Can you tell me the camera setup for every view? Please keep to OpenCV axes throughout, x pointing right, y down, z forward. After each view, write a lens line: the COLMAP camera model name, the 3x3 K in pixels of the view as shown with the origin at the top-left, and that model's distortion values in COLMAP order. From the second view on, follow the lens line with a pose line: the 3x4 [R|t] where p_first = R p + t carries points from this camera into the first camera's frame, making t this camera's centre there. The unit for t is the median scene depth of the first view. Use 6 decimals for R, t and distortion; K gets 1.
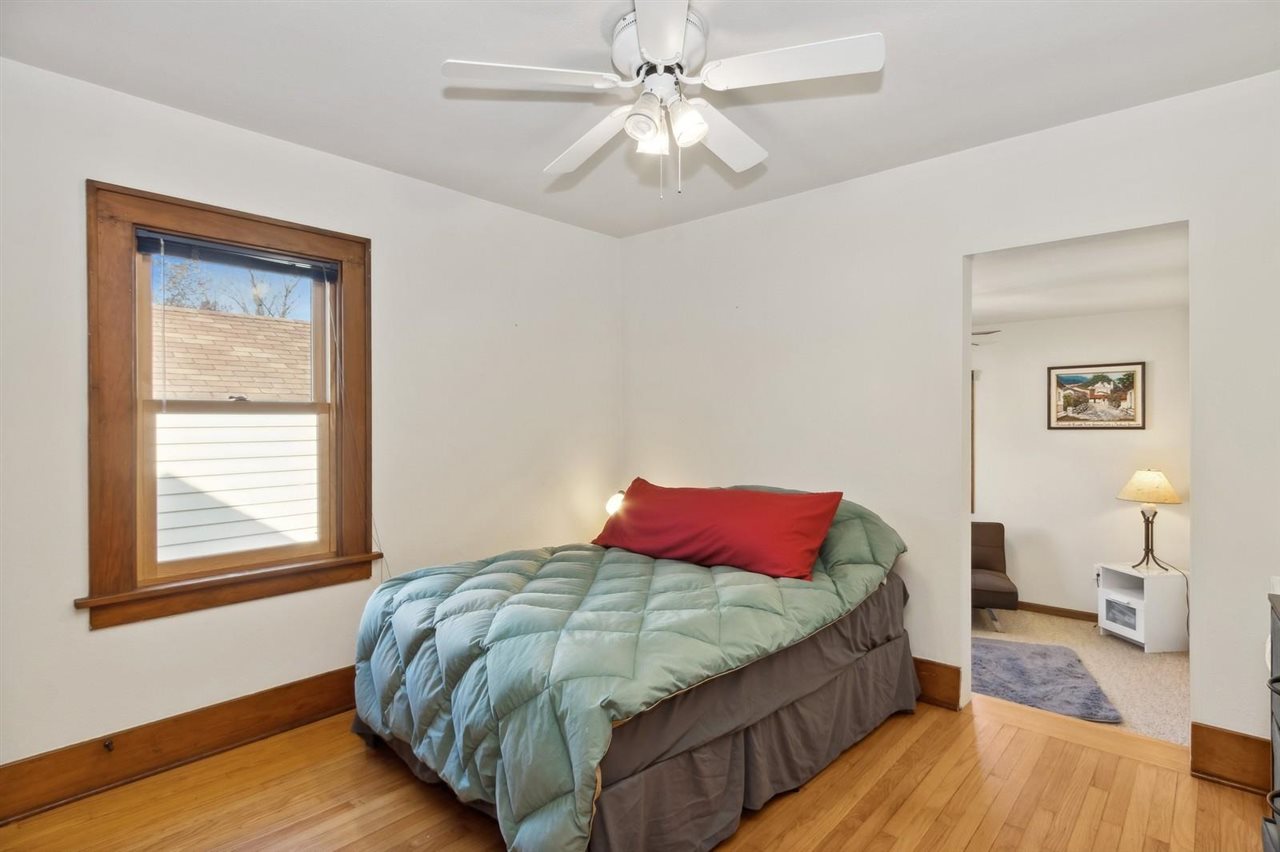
lens RADIAL K [[652.5, 0, 640.0], [0, 652.5, 426.0], [0, 0, 1]] dist [-0.000858, -0.000086]
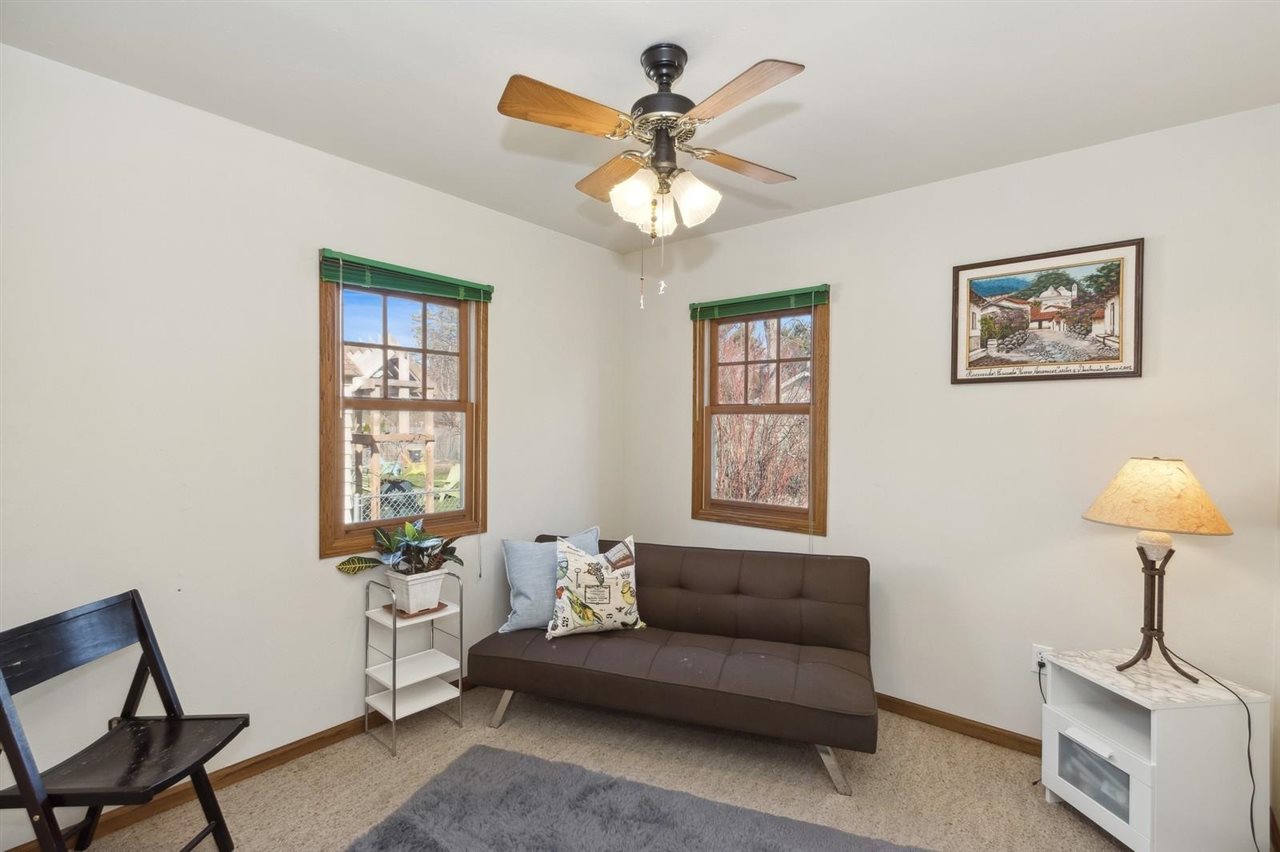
lens RADIAL K [[597.9, 0, 642.2], [0, 597.9, 438.4], [0, 0, 1]] dist [0.003020, 0.000315]
pose [[0.999252, 0.006358, 0.038142, 0.368741], [-0.006939, 0.999862, 0.015121, 0.045581], [-0.038041, -0.015374, 0.999158, 0.542334]]
